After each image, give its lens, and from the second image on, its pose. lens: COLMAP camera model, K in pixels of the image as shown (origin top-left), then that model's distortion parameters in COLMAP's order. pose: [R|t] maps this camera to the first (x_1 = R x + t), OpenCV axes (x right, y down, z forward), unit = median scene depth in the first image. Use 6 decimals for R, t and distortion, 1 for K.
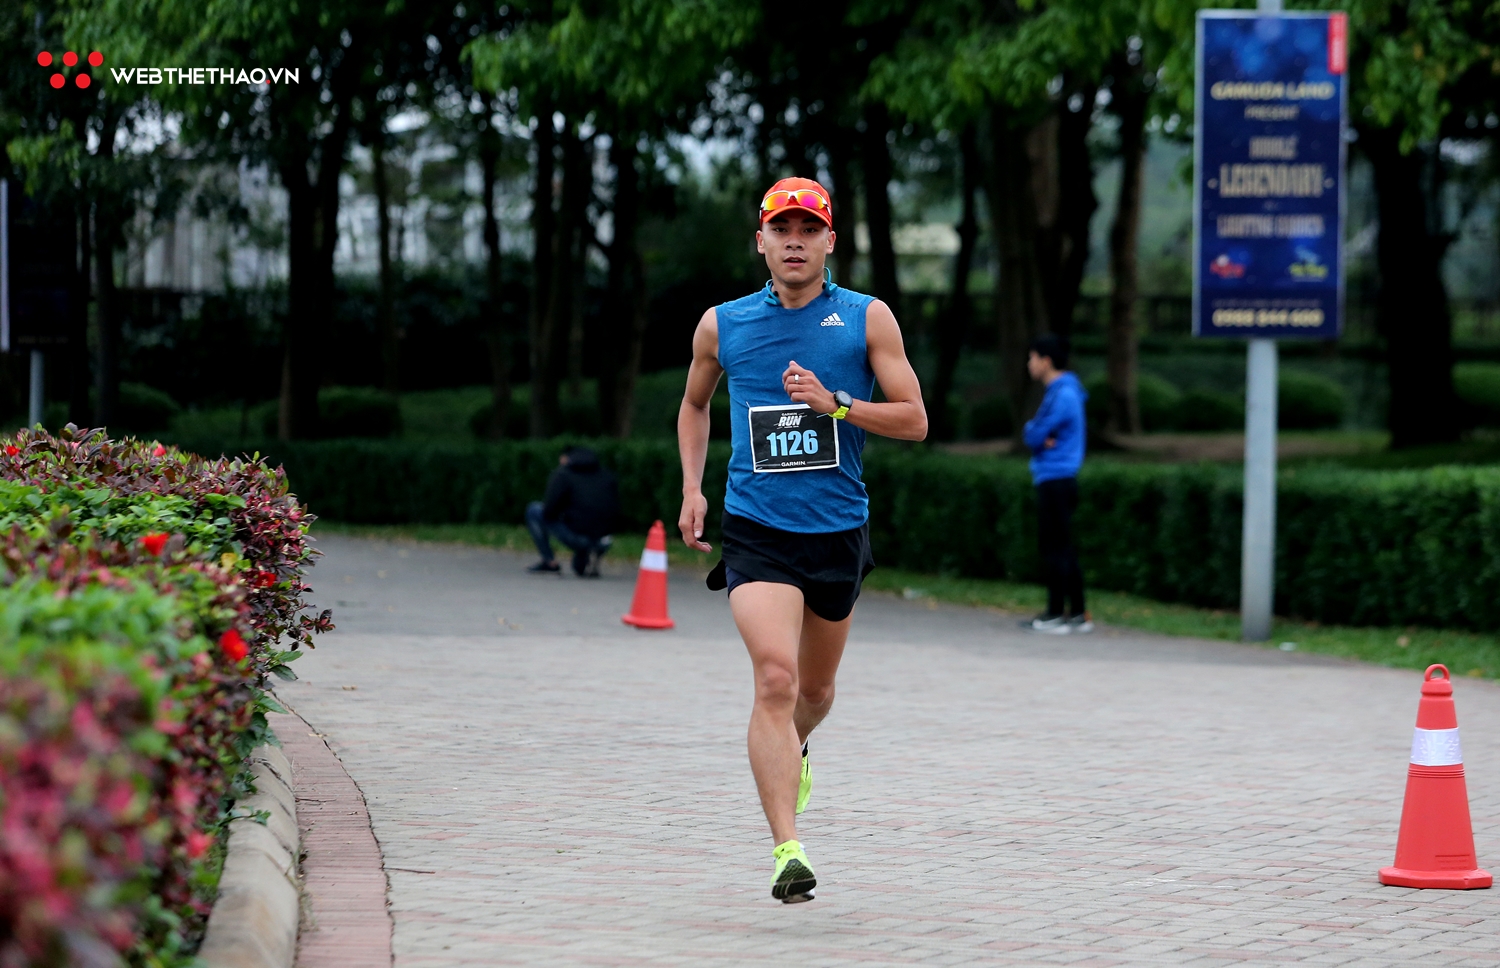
lens RADIAL K [[6555.4, 0, 750.2], [0, 6555.4, 484.1], [0, 0, 1]] dist [-0.412310, 0.000000]
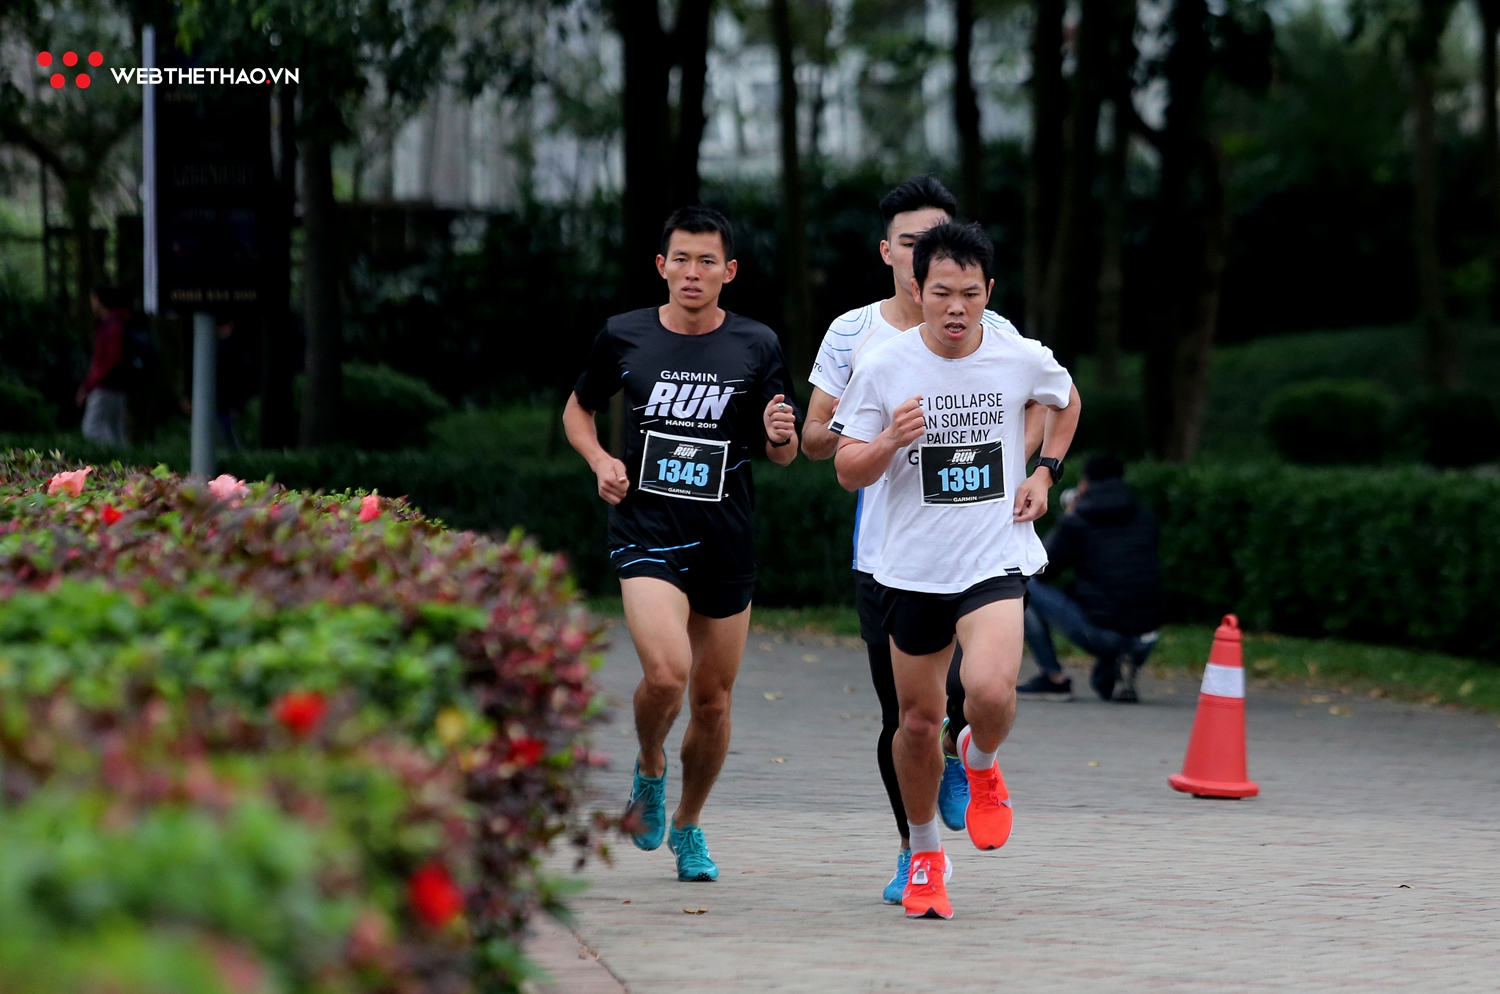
lens RADIAL K [[8606.6, 0, 750.5], [0, 8606.6, 499.2], [0, 0, 1]] dist [0.264920, 0.000000]
pose [[0.994689, -0.001247, -0.102916, 0.022130], [0.004908, 0.999364, 0.035330, -0.031384], [0.102806, -0.035647, 0.994062, 0.221012]]
